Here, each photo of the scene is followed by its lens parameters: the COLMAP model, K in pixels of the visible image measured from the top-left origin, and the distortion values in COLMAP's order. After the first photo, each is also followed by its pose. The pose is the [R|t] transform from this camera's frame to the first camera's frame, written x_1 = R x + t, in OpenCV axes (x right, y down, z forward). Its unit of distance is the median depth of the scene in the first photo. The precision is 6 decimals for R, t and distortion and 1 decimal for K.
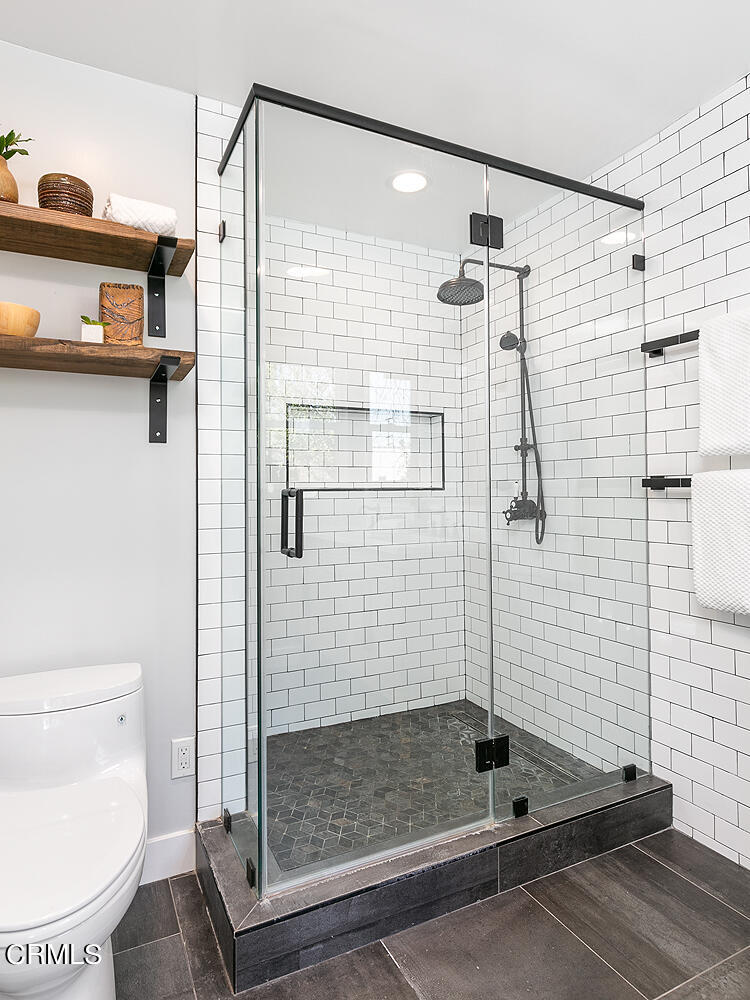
lens RADIAL K [[597.4, 0, 381.9], [0, 597.4, 476.7], [0, 0, 1]] dist [0.008048, -0.001184]
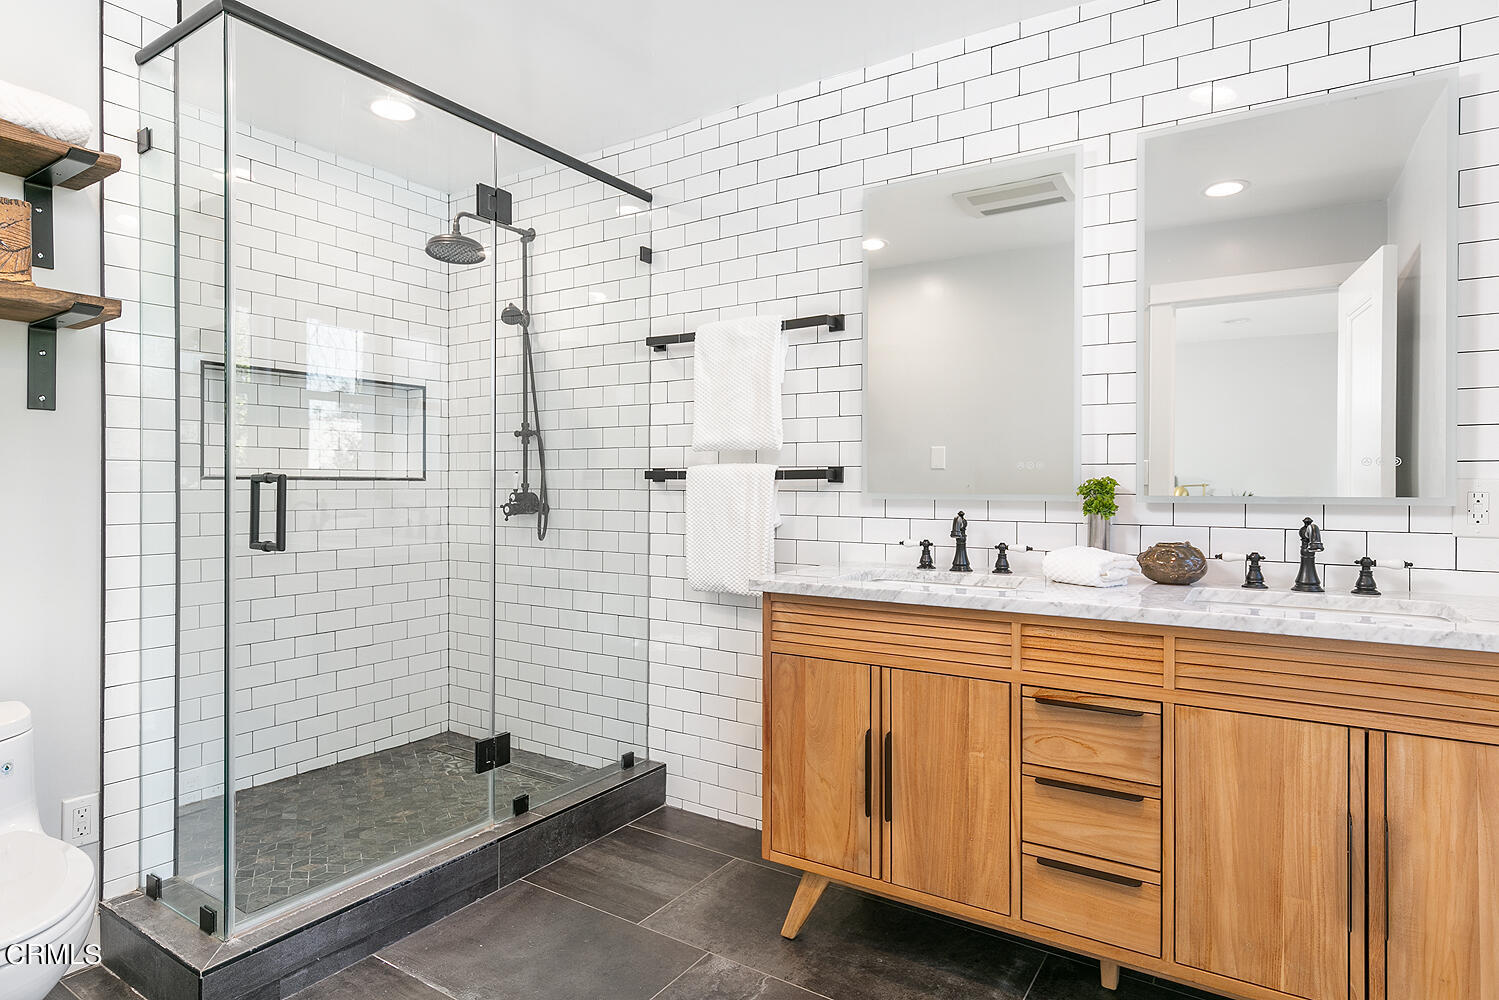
lens RADIAL K [[835.7, 0, 751.7], [0, 835.7, 491.2], [0, 0, 1]] dist [-0.000314, 0.000827]
pose [[0.868503, 0.007417, 0.495628, -0.114710], [-0.021077, 0.999536, 0.021975, 0.002994], [-0.495236, -0.029532, 0.868257, -0.334749]]
